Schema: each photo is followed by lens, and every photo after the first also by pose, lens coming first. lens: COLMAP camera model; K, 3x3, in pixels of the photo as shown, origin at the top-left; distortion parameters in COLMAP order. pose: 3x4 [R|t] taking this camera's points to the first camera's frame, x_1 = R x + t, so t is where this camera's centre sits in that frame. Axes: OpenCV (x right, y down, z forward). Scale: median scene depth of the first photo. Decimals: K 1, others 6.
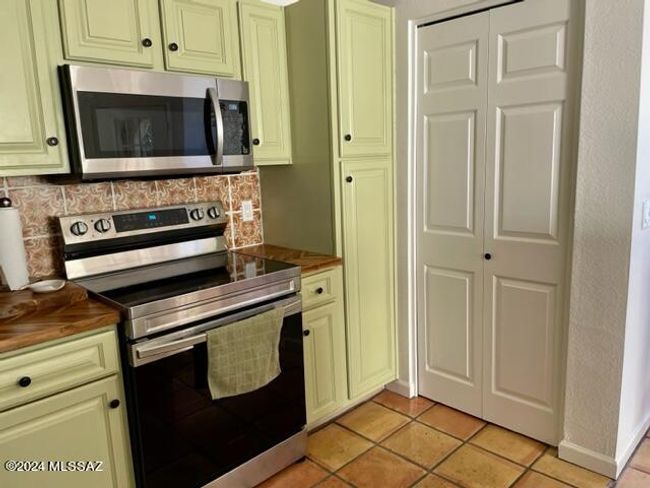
lens RADIAL K [[490.4, 0, 325.9], [0, 490.4, 240.6], [0, 0, 1]] dist [0.041889, -0.004540]
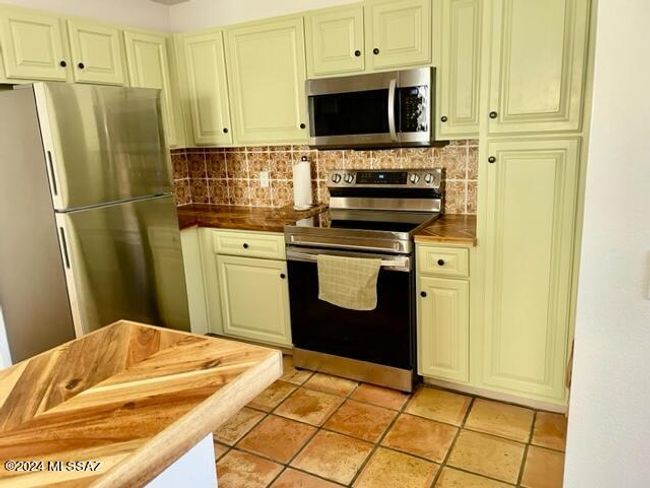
lens RADIAL K [[490.4, 0, 325.9], [0, 490.4, 240.6], [0, 0, 1]] dist [0.041889, -0.004540]
pose [[0.290636, 0.230730, -0.928598, 0.917675], [-0.127009, 0.971206, 0.201565, -0.129352], [0.948367, 0.059358, 0.311572, 0.430485]]
